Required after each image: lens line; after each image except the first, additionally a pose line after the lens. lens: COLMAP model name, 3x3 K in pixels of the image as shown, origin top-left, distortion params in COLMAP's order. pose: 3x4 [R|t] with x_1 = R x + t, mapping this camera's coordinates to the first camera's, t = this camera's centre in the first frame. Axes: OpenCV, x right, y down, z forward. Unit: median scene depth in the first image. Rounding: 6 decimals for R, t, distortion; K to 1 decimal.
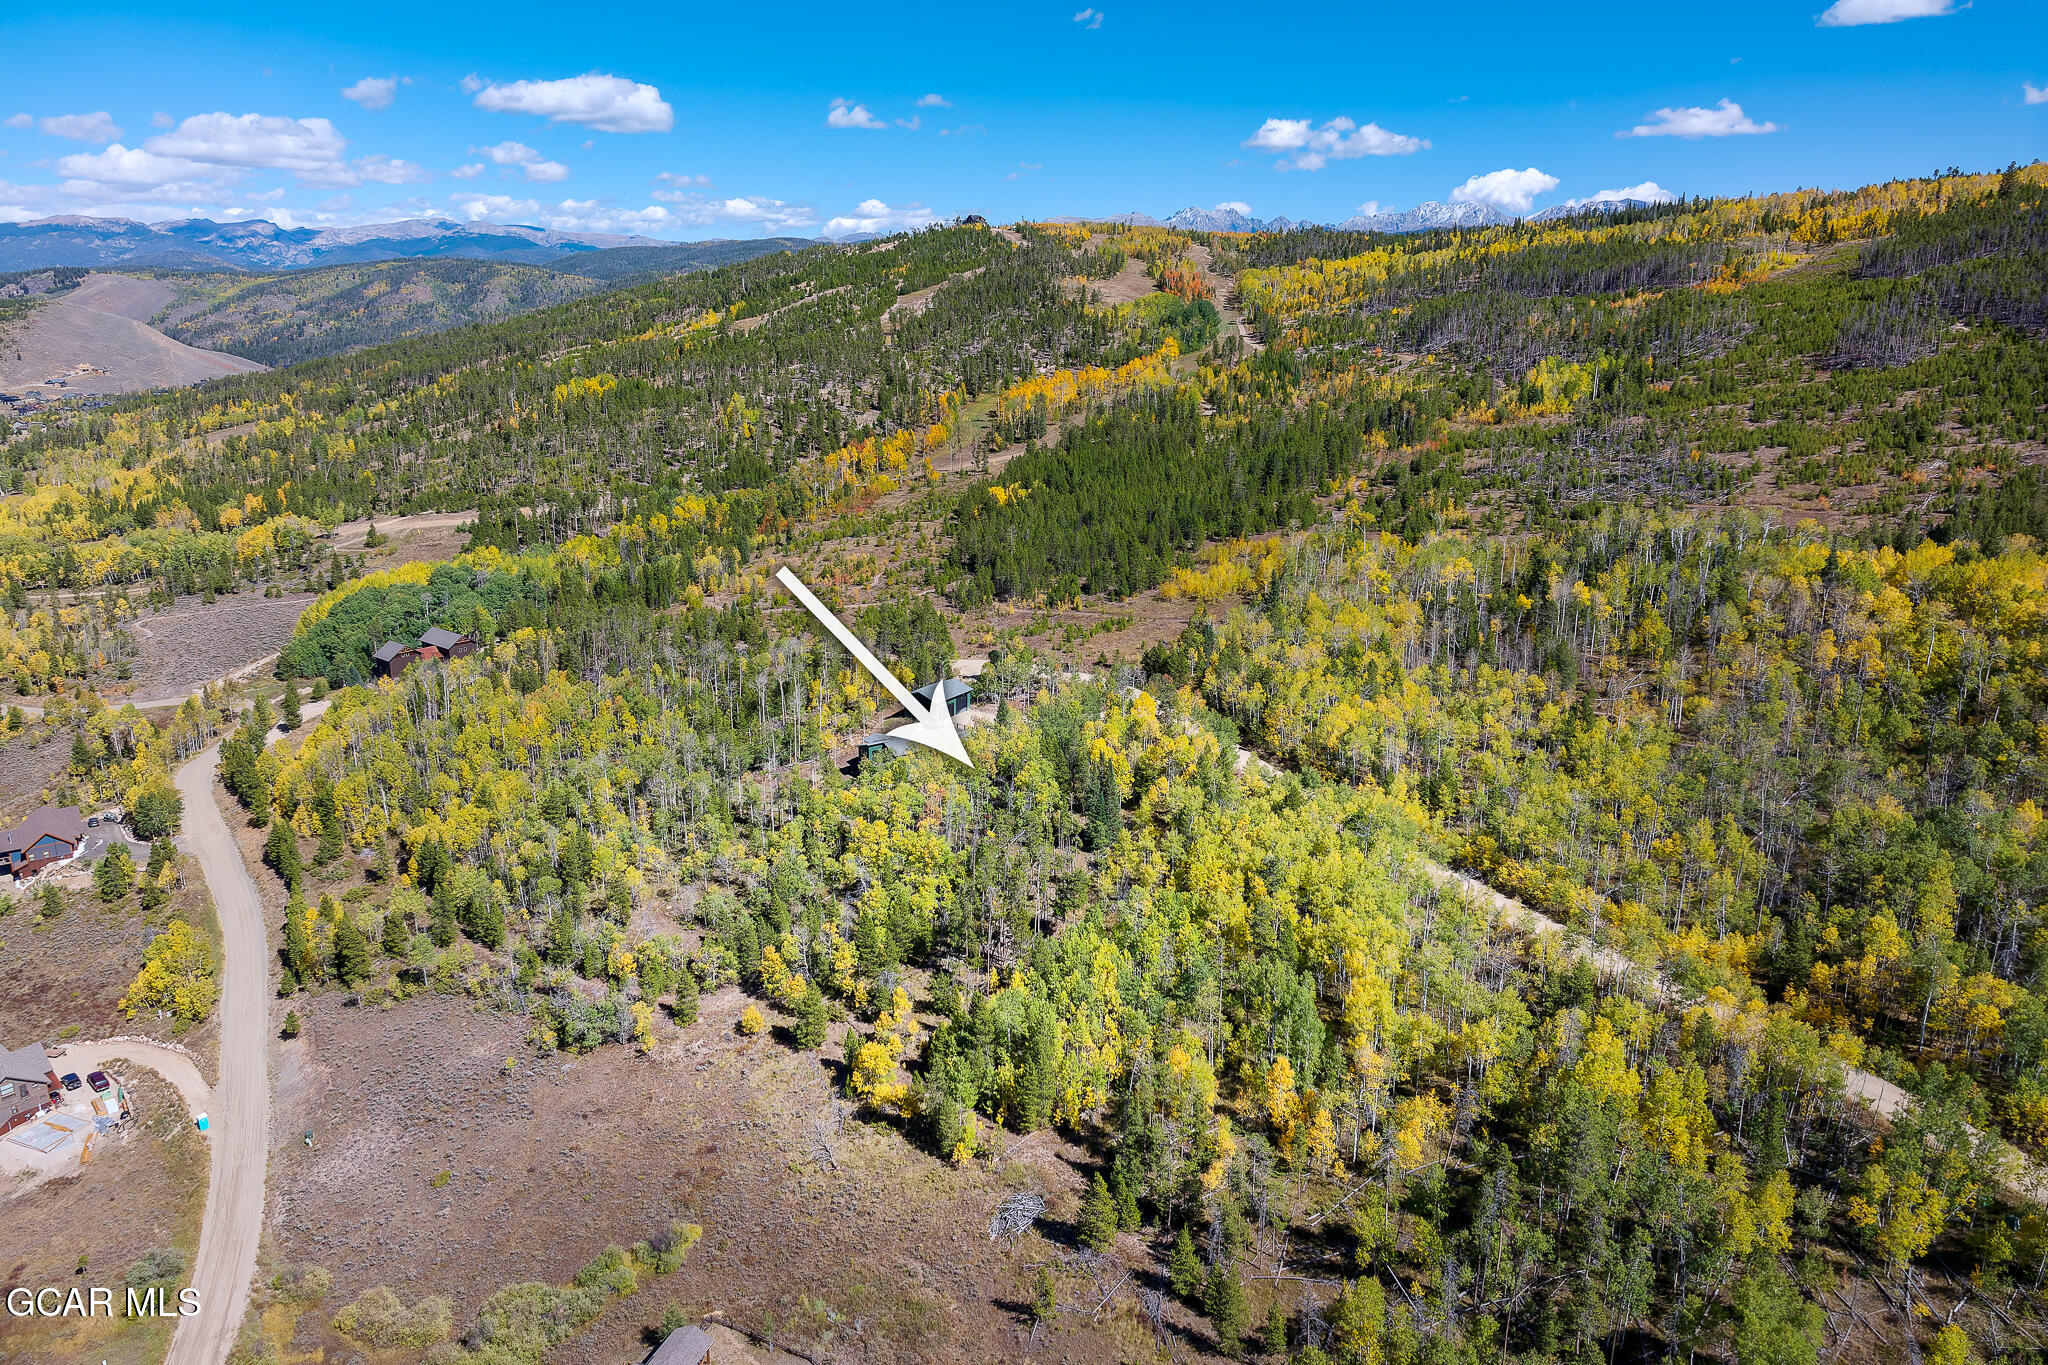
lens RADIAL K [[1387.6, 0, 1024.0], [0, 1387.6, 682.5], [0, 0, 1]] dist [0.000346, 0.000108]
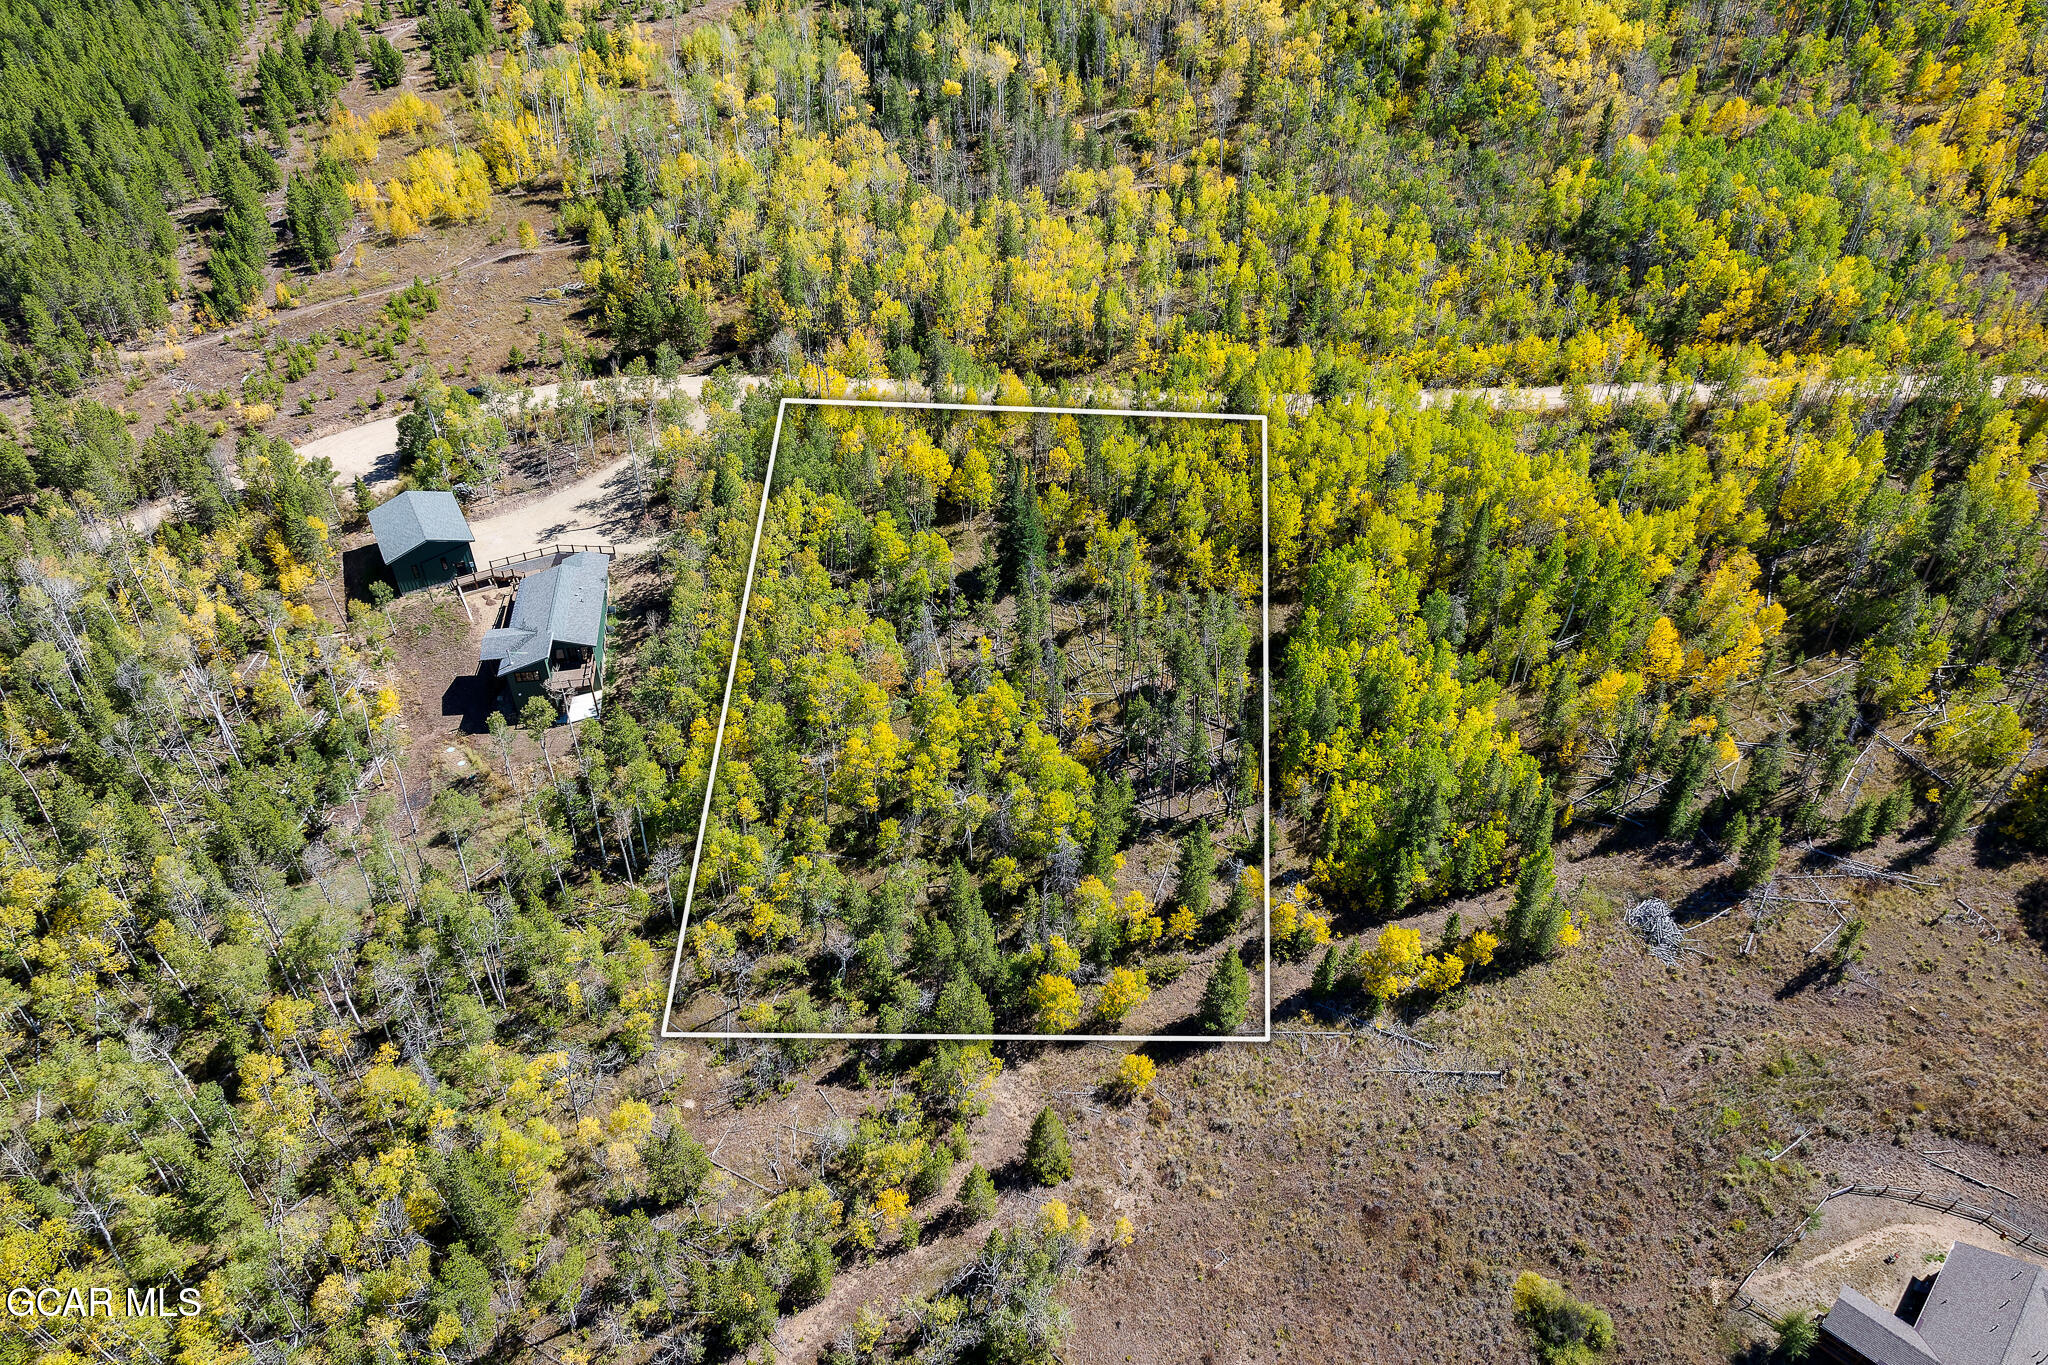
lens RADIAL K [[1365.6, 0, 1024.0], [0, 1365.6, 682.5], [0, 0, 1]] dist [-0.002149, -0.000327]
pose [[0.409770, -0.562839, 0.717845, -0.434882], [0.261052, 0.826391, 0.498929, -0.172849], [-0.874037, -0.017052, 0.485560, 0.581667]]
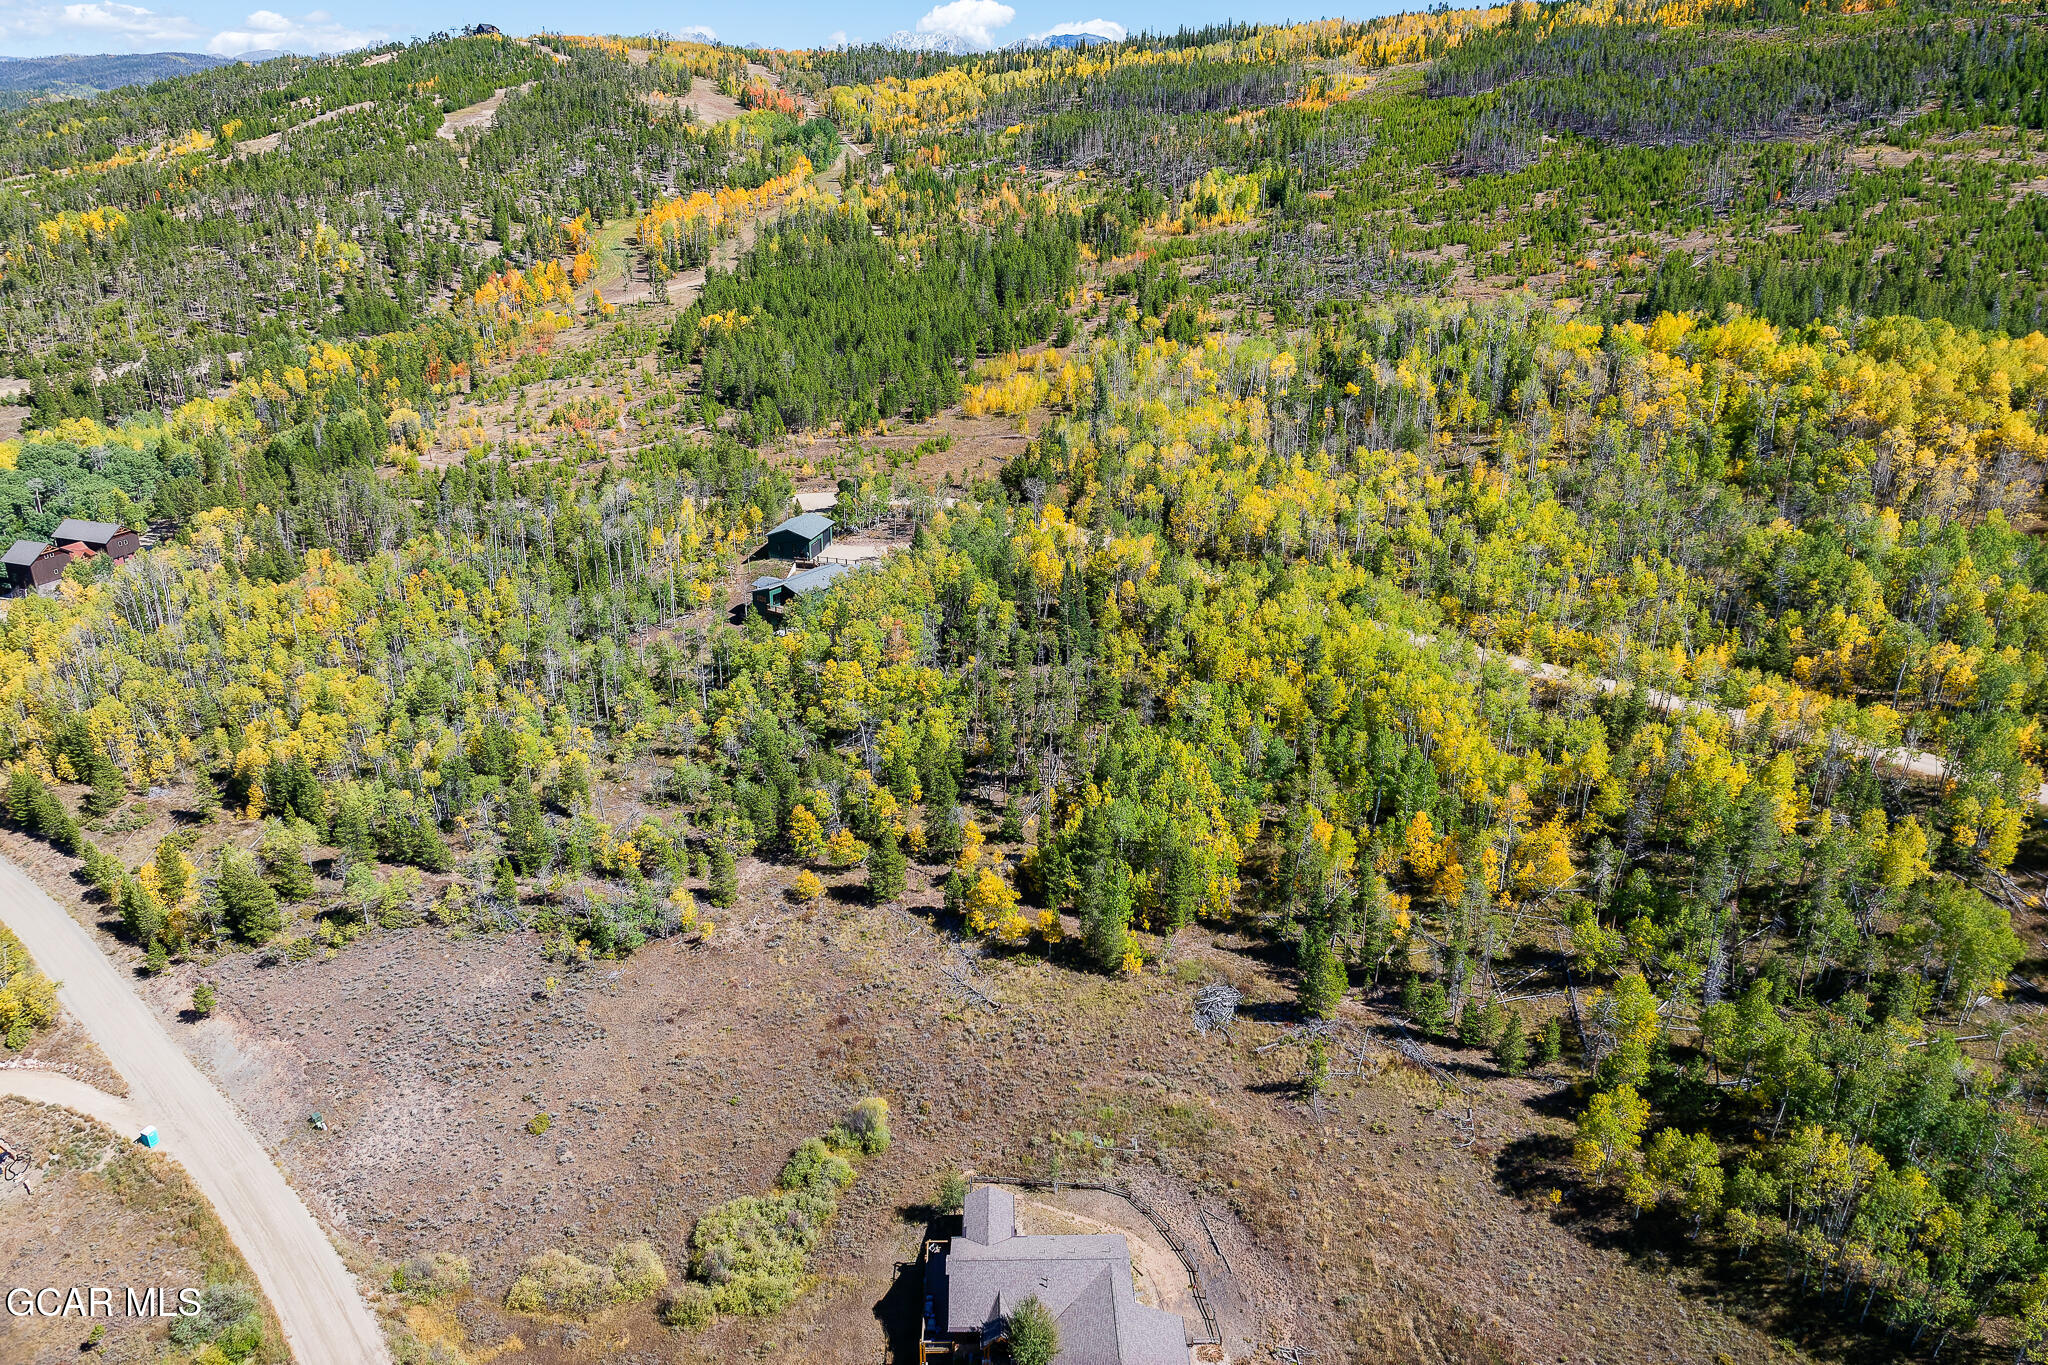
lens RADIAL K [[1365.6, 0, 1024.0], [0, 1365.6, 682.5], [0, 0, 1]] dist [-0.002149, -0.000327]
pose [[0.929159, -0.134139, 0.344486, -0.276219], [0.095131, 0.987224, 0.127825, 0.006905], [-0.357231, -0.085998, 0.930049, 0.092771]]
